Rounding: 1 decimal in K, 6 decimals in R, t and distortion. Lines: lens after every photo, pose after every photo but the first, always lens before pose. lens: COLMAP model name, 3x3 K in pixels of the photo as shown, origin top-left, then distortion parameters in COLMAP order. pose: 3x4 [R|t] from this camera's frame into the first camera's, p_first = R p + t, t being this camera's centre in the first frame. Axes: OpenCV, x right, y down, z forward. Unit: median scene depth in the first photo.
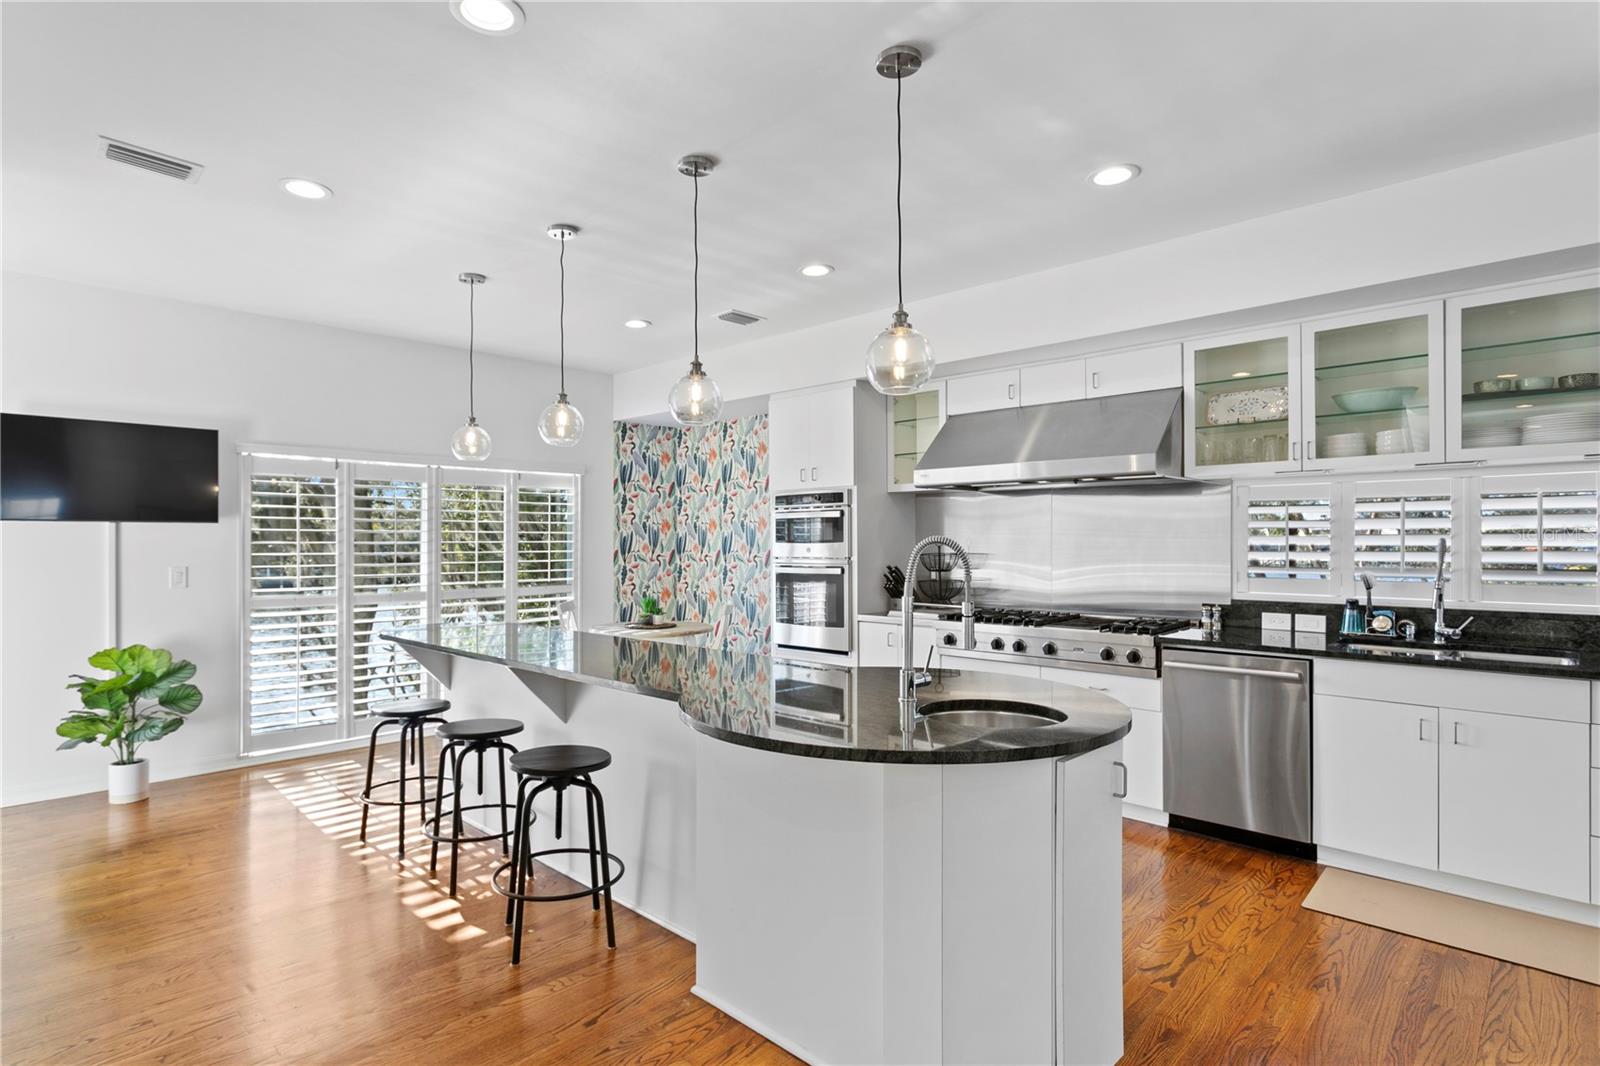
lens RADIAL K [[799.4, 0, 803.4], [0, 799.4, 543.2], [0, 0, 1]] dist [0.005775, 0.000828]
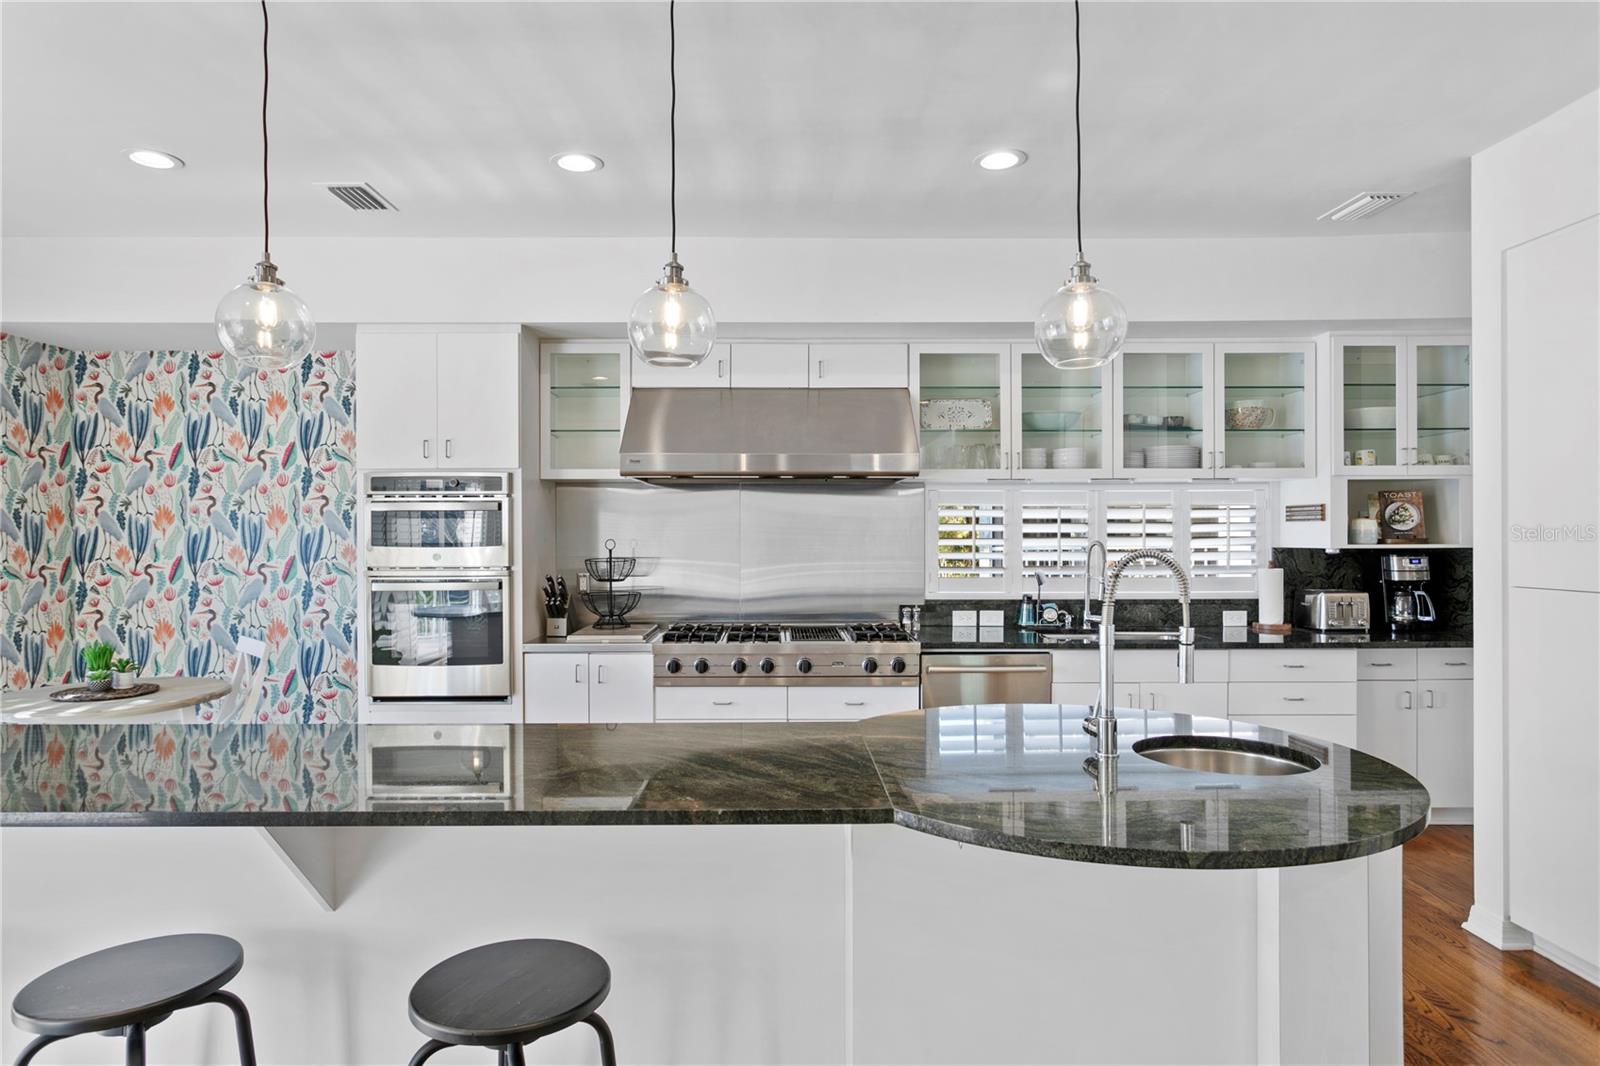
lens RADIAL K [[848.0, 0, 797.2], [0, 848.0, 529.9], [0, 0, 1]] dist [0.001335, -0.000047]
pose [[0.738334, 0.008269, 0.674384, -0.329185], [0.001307, 0.999905, -0.013692, -0.004985], [-0.674434, 0.010991, 0.738253, 0.311256]]
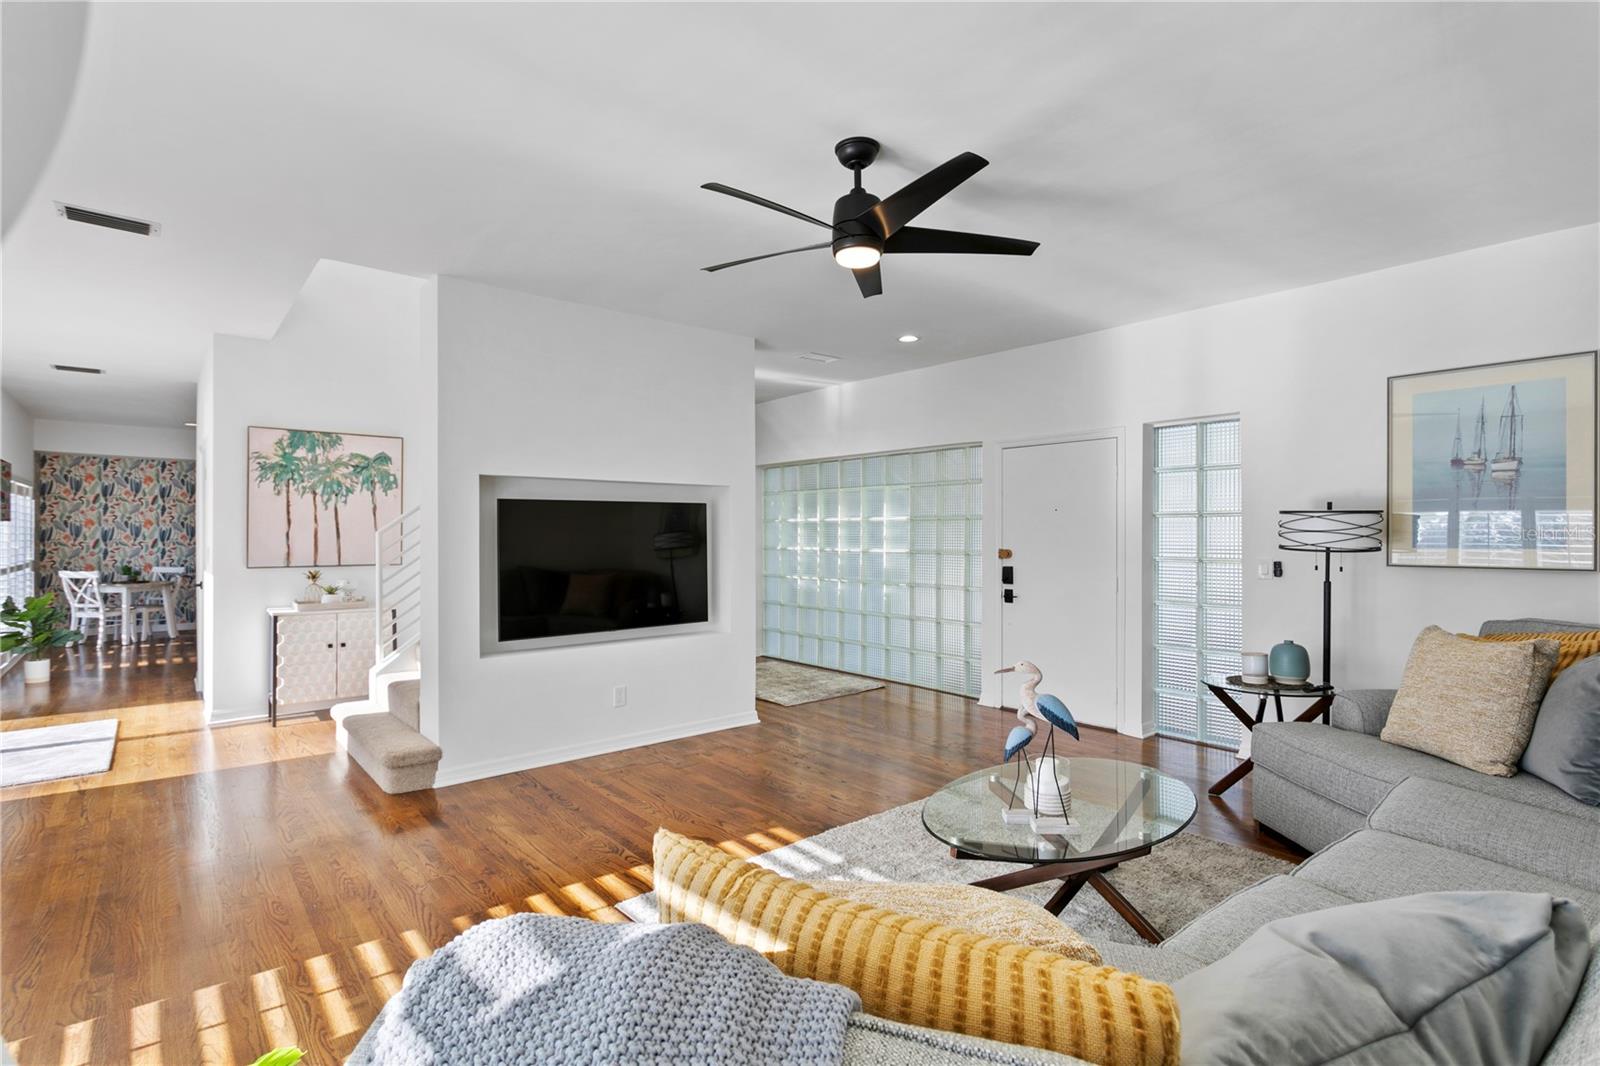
lens RADIAL K [[765.6, 0, 788.0], [0, 765.6, 533.7], [0, 0, 1]] dist [-0.003664, -0.000738]
pose [[0.135366, 0.001651, 0.990794, -2.141207], [-0.005840, 0.999983, -0.000869, -0.011915], [-0.990778, -0.005669, 0.135373, -0.648321]]
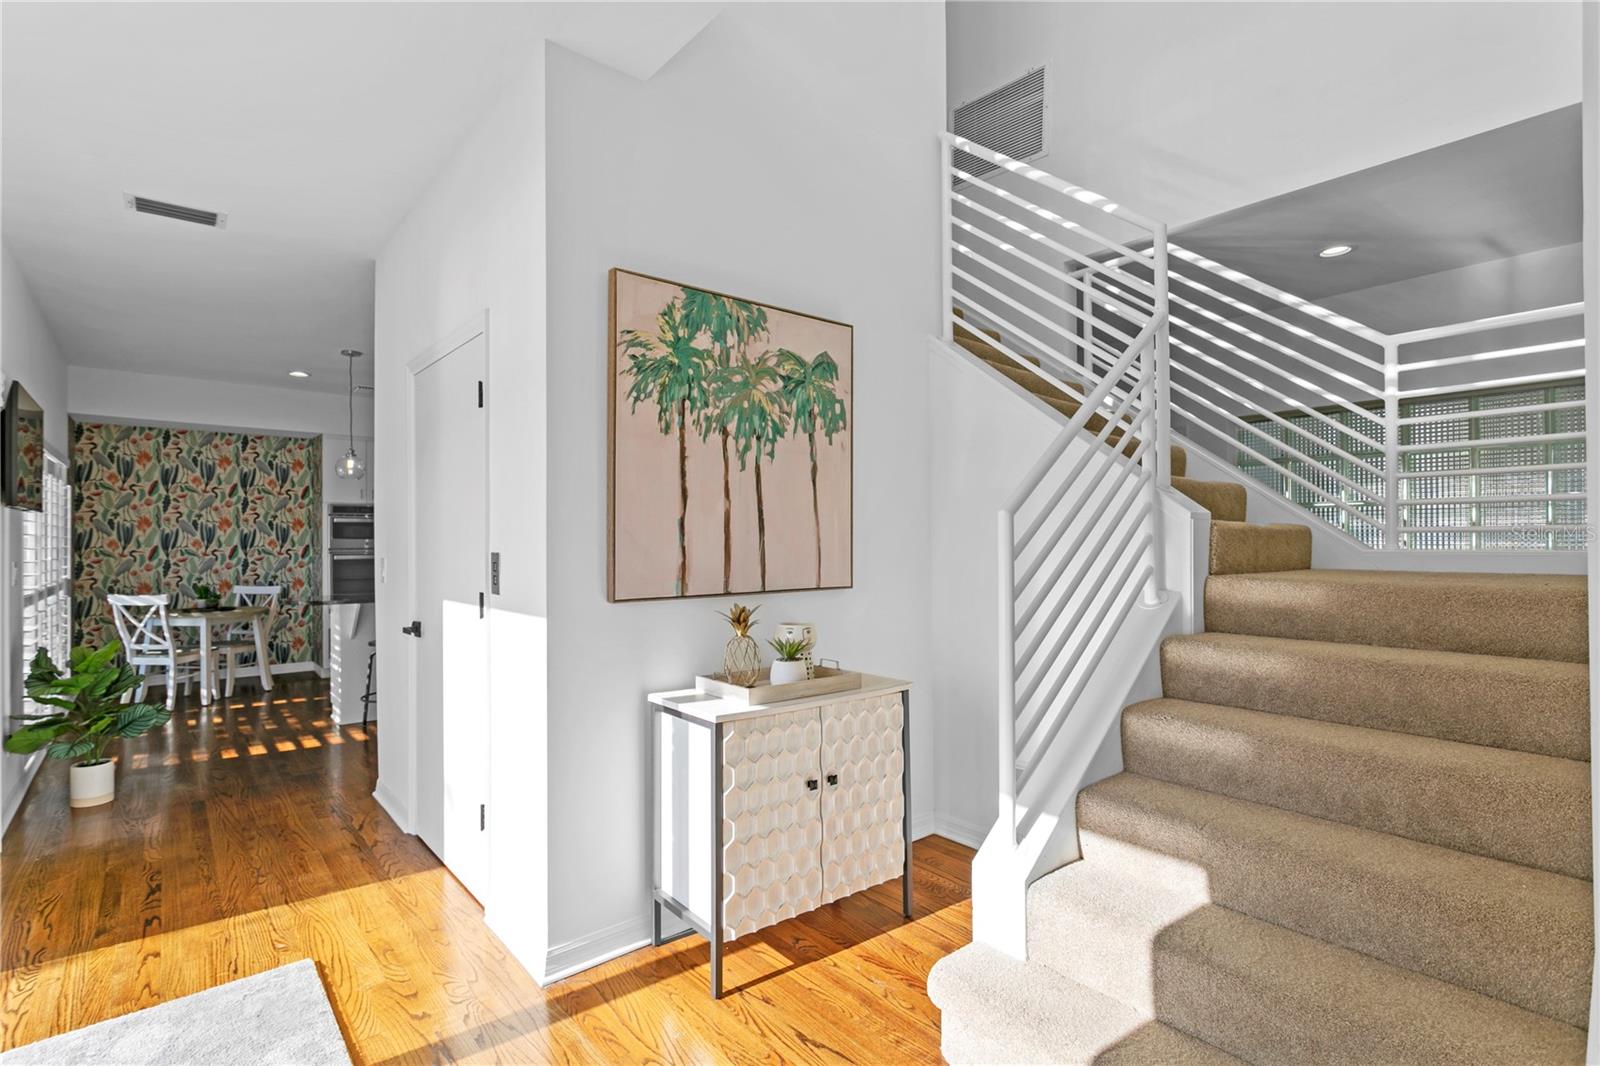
lens RADIAL K [[765.6, 0, 779.1], [0, 765.6, 535.5], [0, 0, 1]] dist [-0.003664, -0.000738]
pose [[0.145490, 0.006548, 0.989338, -1.578371], [0.002384, 0.999973, -0.006969, 0.004728], [-0.989357, 0.003373, 0.145470, 0.140543]]
